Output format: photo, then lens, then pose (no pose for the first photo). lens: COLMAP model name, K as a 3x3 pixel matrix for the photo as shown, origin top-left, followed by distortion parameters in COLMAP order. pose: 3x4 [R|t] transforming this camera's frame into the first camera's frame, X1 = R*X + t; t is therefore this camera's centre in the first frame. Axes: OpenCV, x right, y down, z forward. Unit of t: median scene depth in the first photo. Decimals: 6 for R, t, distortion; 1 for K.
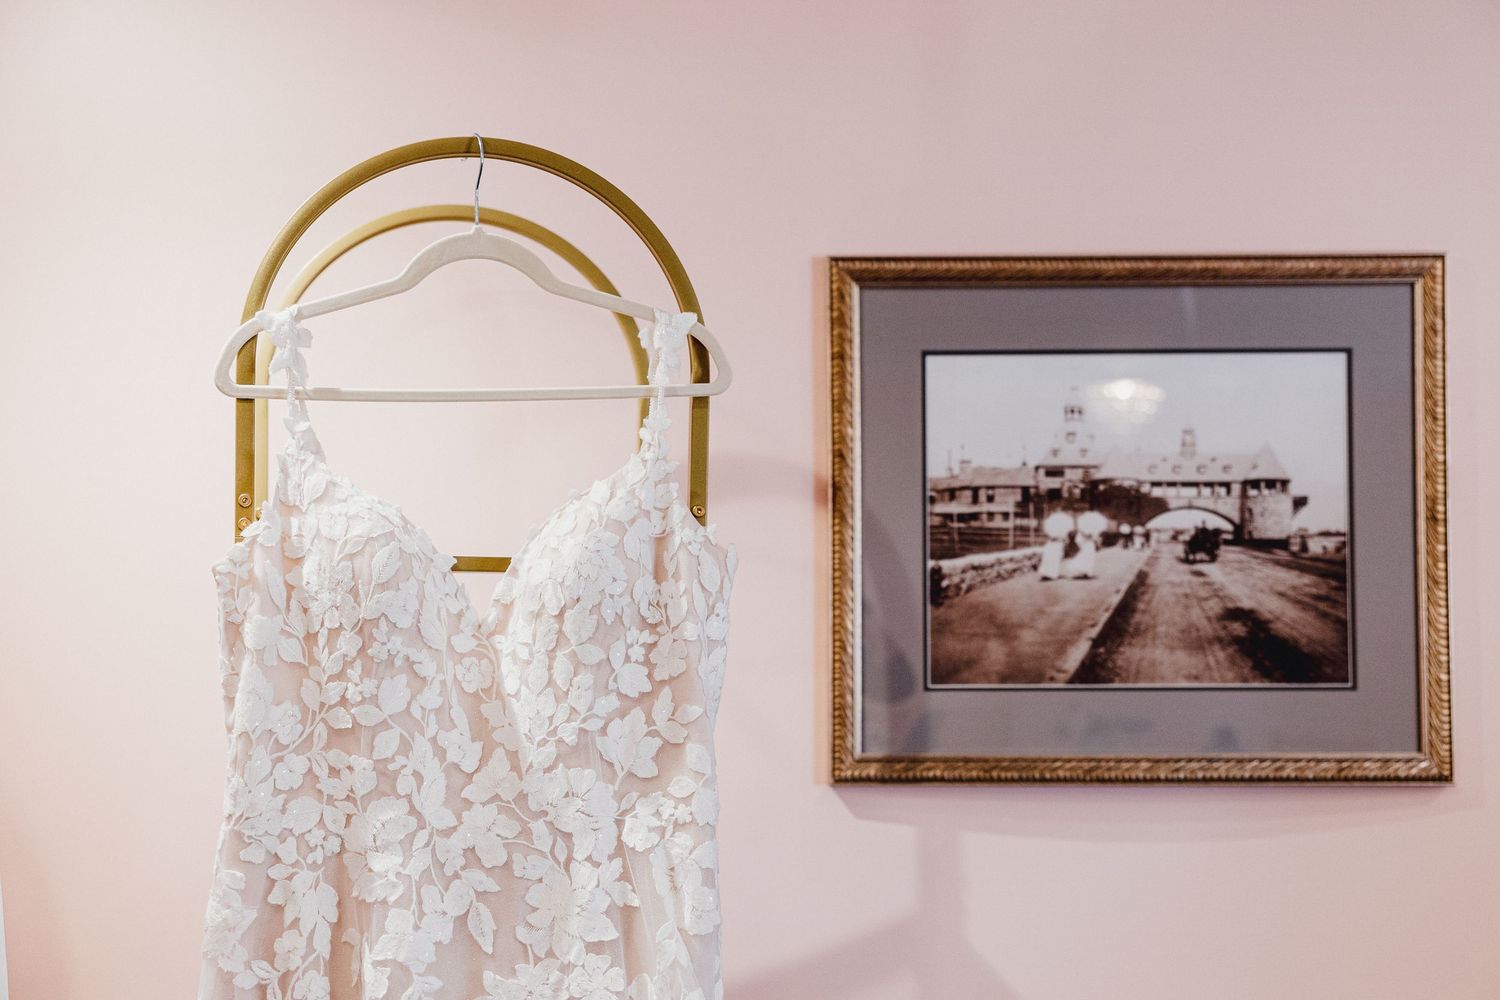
lens RADIAL K [[1996.6, 0, 879.8], [0, 1996.6, 501.5], [0, 0, 1]] dist [-0.020252, -0.000158]
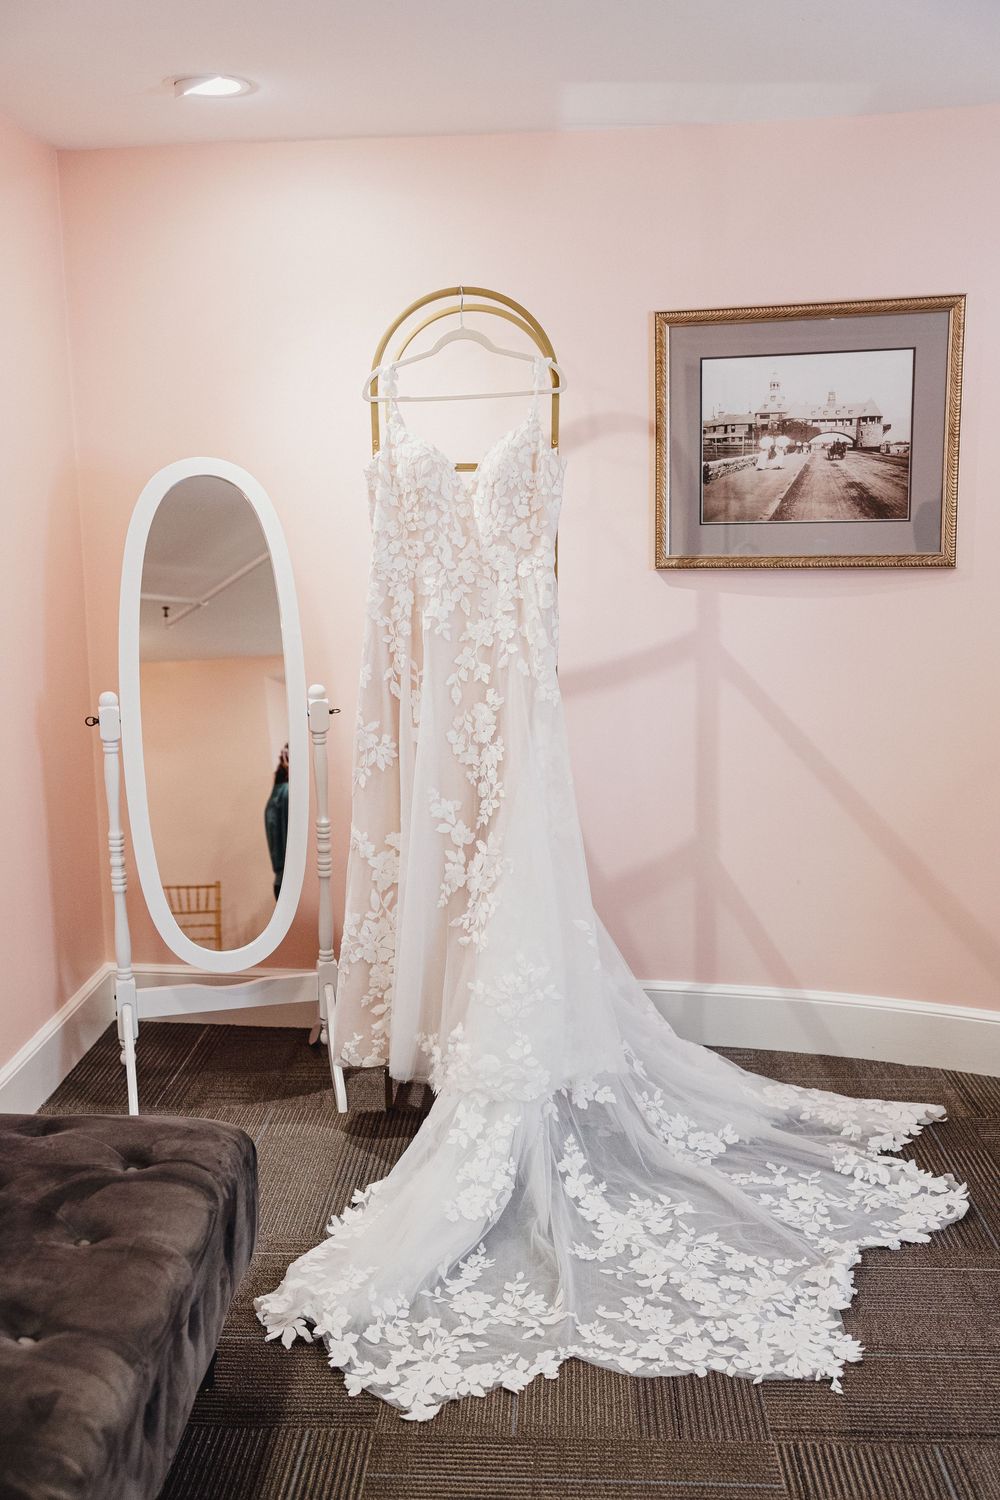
lens RADIAL K [[1486.2, 0, 500.0], [0, 1486.2, 750.0], [0, 0, 1]] dist [0.018930, -0.001978]
pose [[0.961564, 0.030218, -0.272913, 0.254869], [0.028465, 0.977600, 0.208536, -0.006145], [0.273101, -0.208290, 0.939165, -0.577239]]
